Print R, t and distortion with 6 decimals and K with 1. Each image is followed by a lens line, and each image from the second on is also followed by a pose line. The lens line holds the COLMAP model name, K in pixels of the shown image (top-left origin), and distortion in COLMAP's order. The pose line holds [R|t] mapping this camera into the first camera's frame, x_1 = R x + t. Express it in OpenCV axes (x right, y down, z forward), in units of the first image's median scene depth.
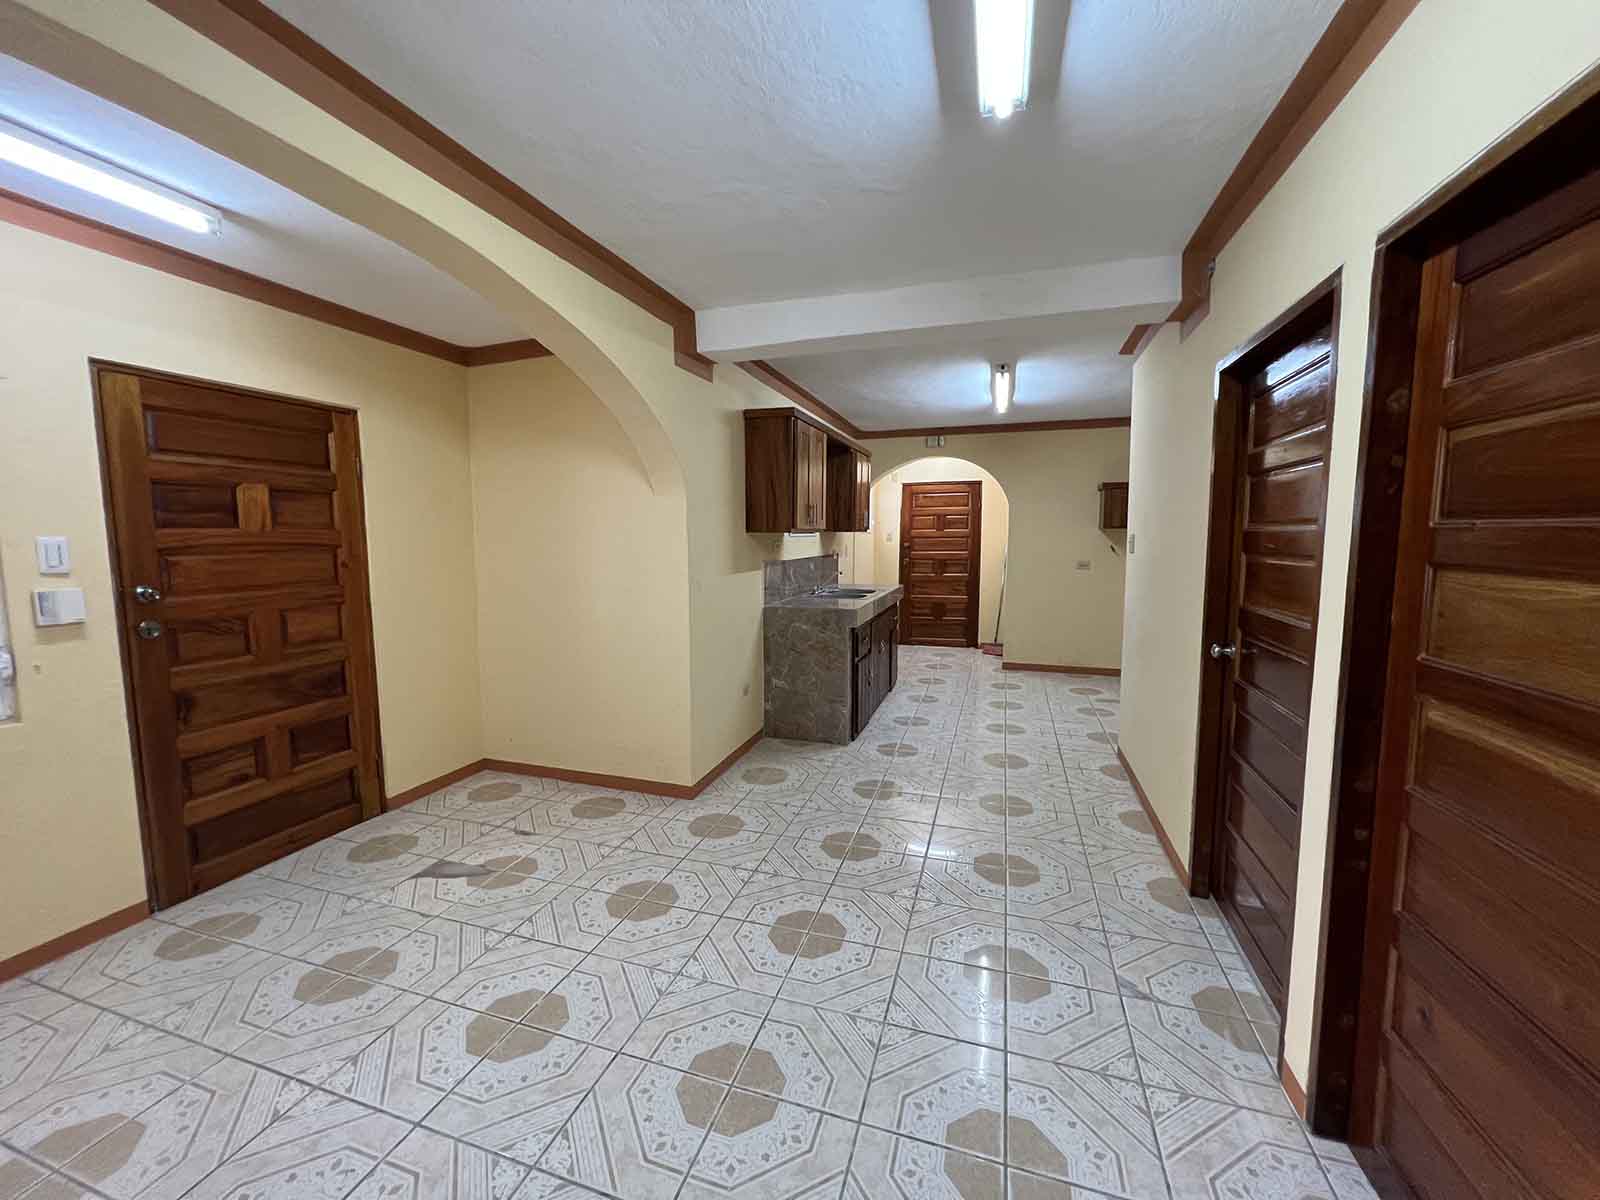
lens RADIAL K [[644.3, 0, 793.1], [0, 644.3, 598.6], [0, 0, 1]] dist [0.001448, -0.000513]
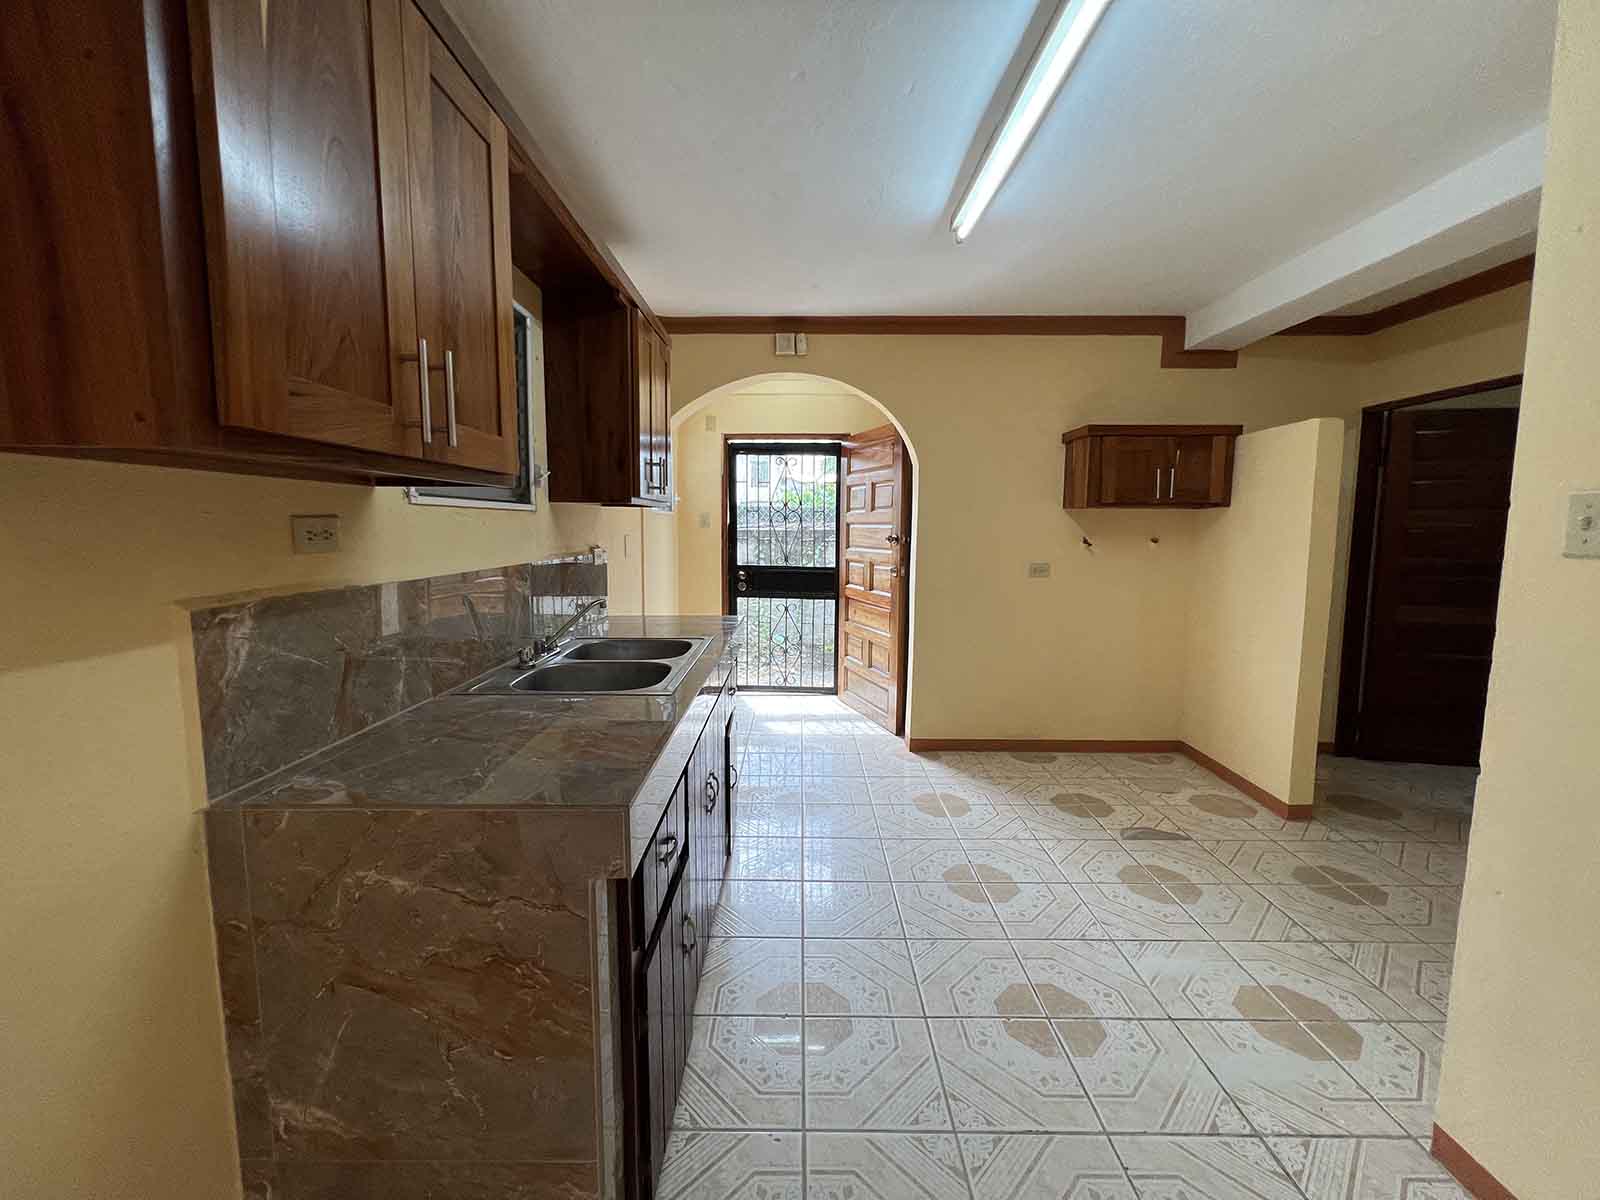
lens RADIAL K [[644.3, 0, 793.3], [0, 644.3, 596.9], [0, 0, 1]] dist [0.001448, -0.000513]
pose [[0.953230, -0.025852, 0.301138, 0.076479], [0.023669, 0.999660, 0.010898, -0.052570], [-0.301317, -0.003261, 0.953518, 0.670202]]
